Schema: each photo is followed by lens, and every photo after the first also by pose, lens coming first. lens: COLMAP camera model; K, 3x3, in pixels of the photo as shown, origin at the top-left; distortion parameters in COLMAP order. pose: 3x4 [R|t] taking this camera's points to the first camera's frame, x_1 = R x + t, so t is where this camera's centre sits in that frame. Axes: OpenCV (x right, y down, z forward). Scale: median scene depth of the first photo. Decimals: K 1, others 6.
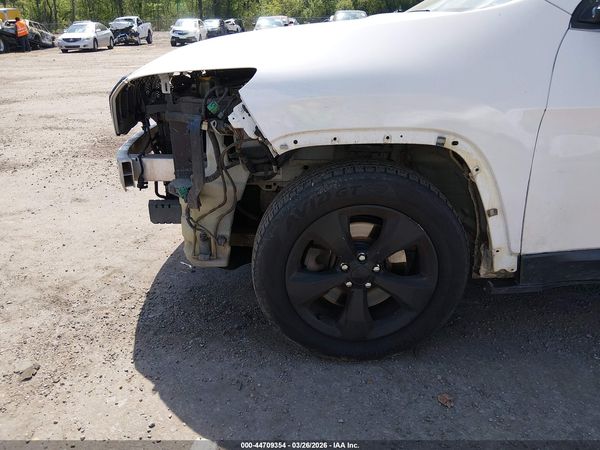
lens RADIAL K [[457.3, 0, 301.2], [0, 457.3, 226.7], [0, 0, 1]] dist [0.078953, -0.134870]
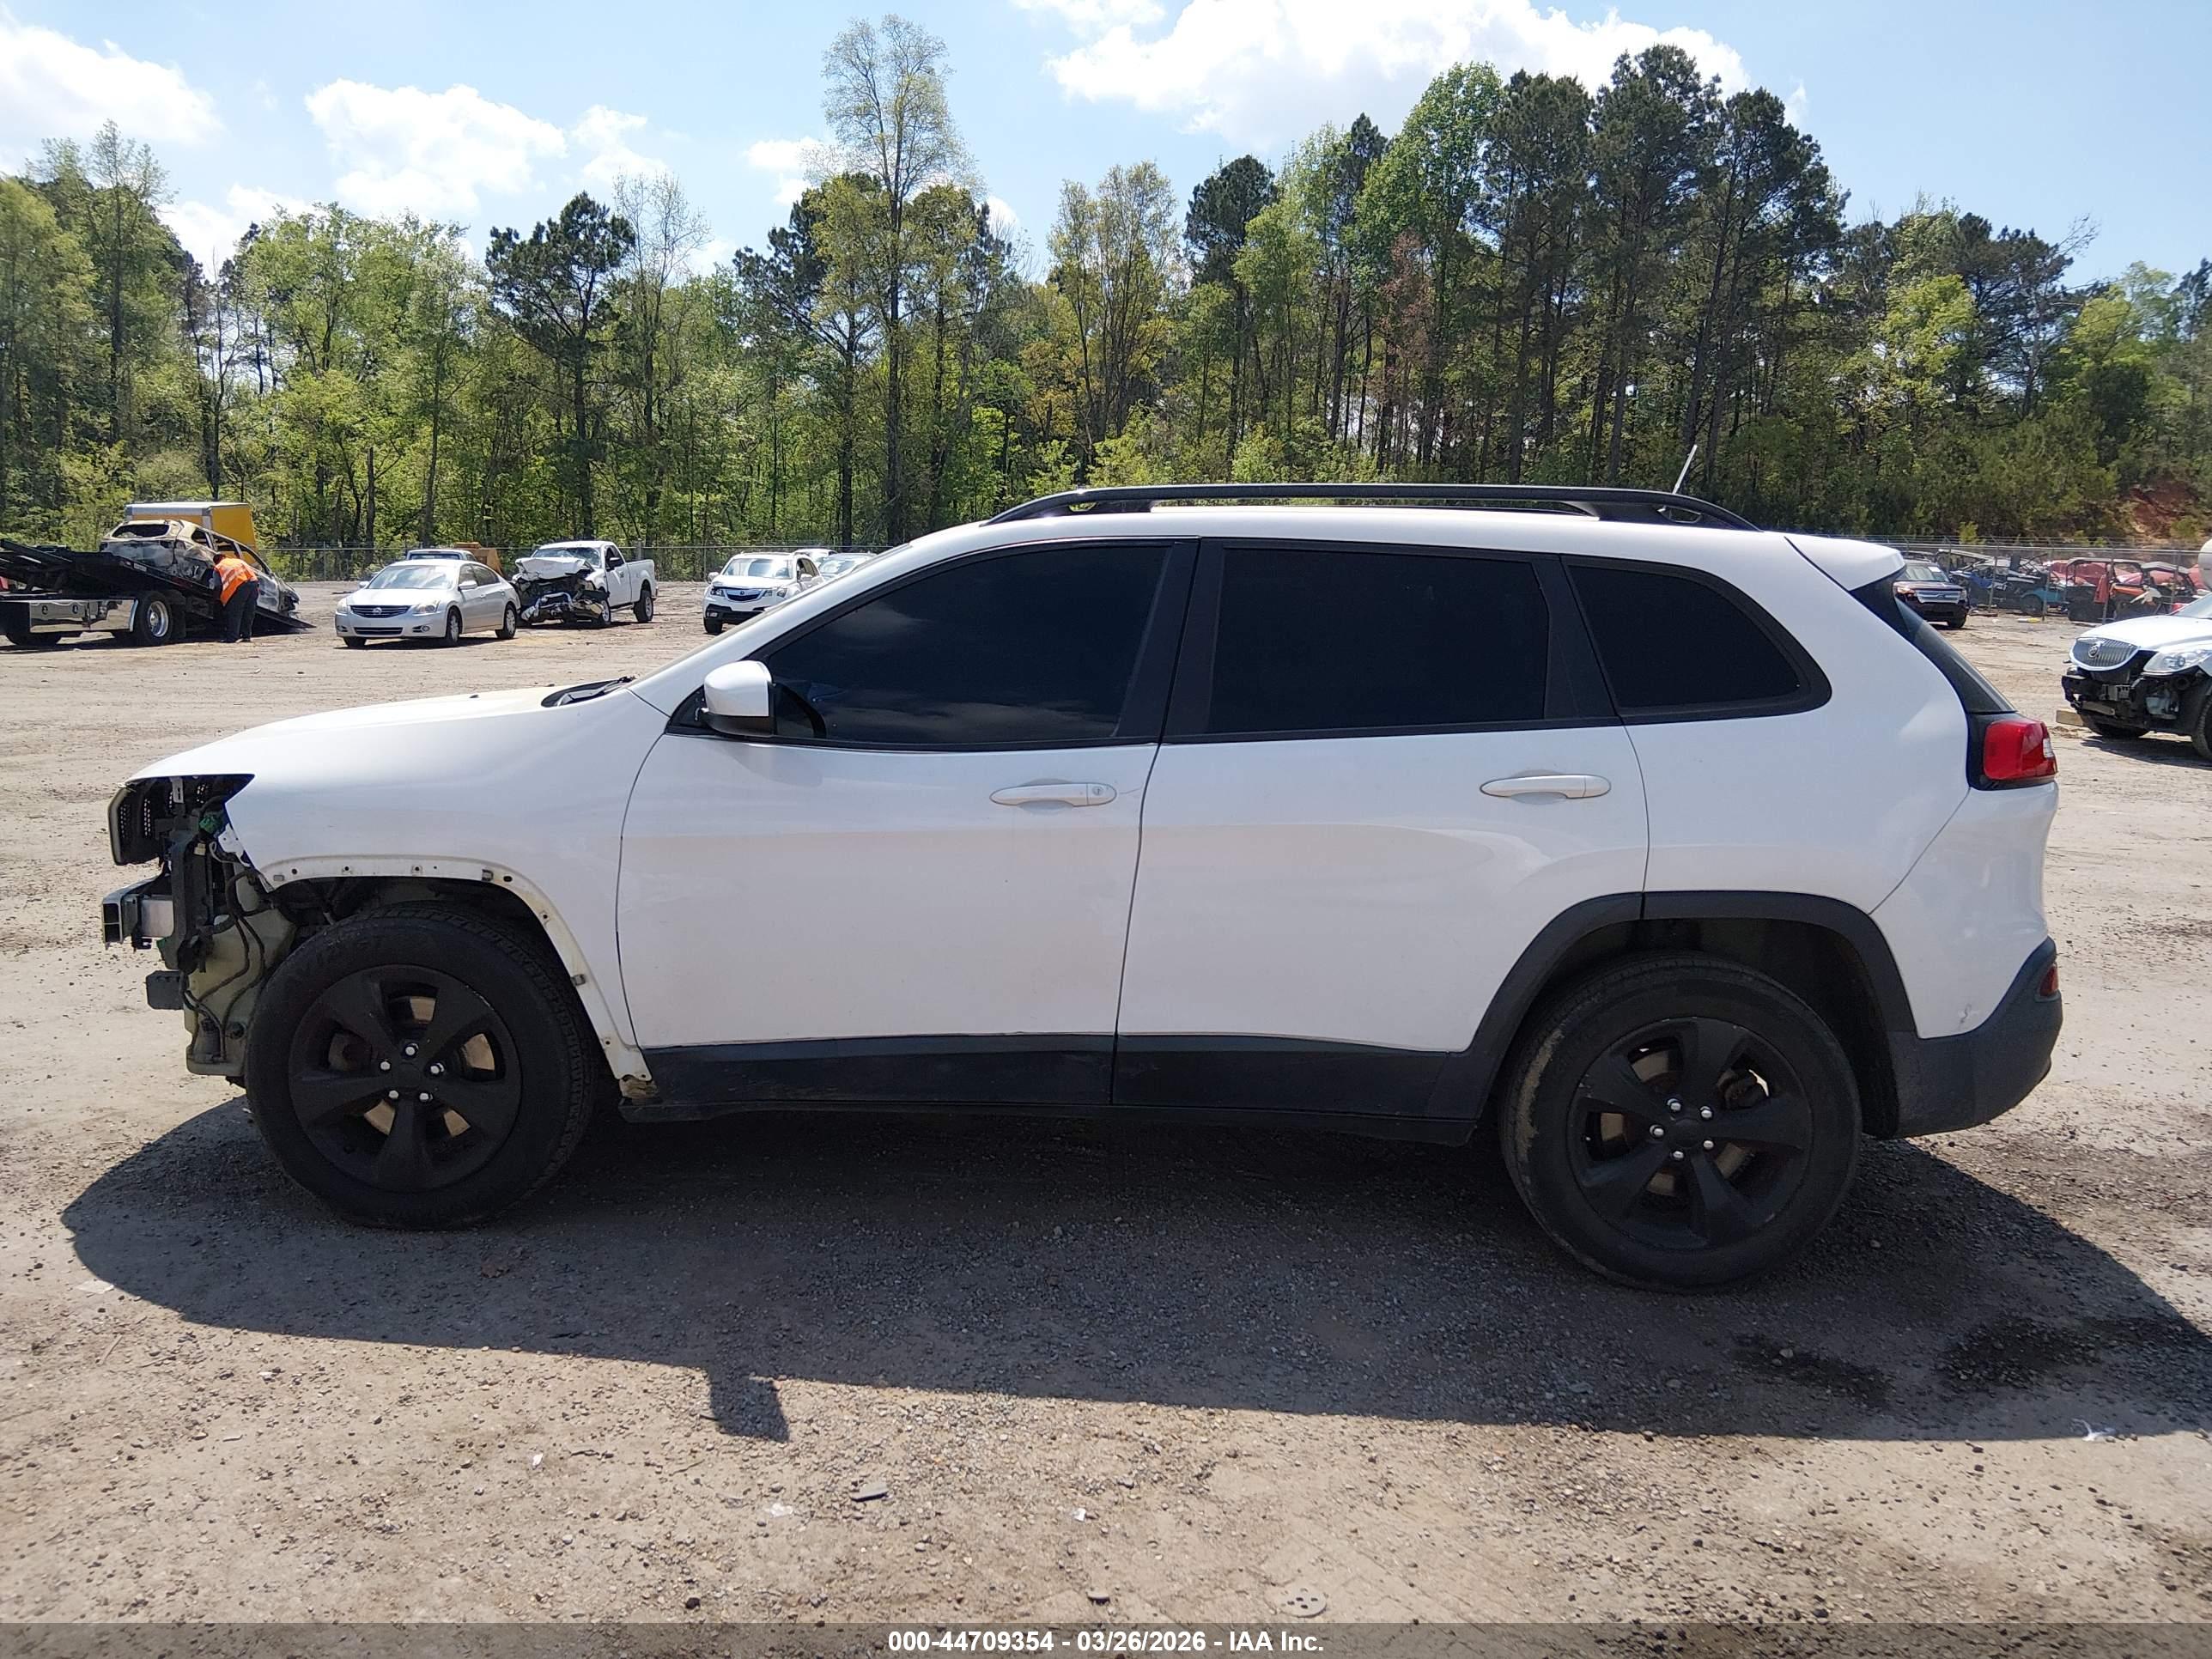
lens RADIAL K [[1685.8, 0, 1111.7], [0, 1685.8, 833.0], [0, 0, 1]] dist [0.078953, -0.134870]
pose [[0.998370, 0.023623, -0.051948, 1.218548], [-0.035816, 0.968069, -0.248114, 0.325948], [0.044428, 0.249570, 0.967337, -1.348500]]
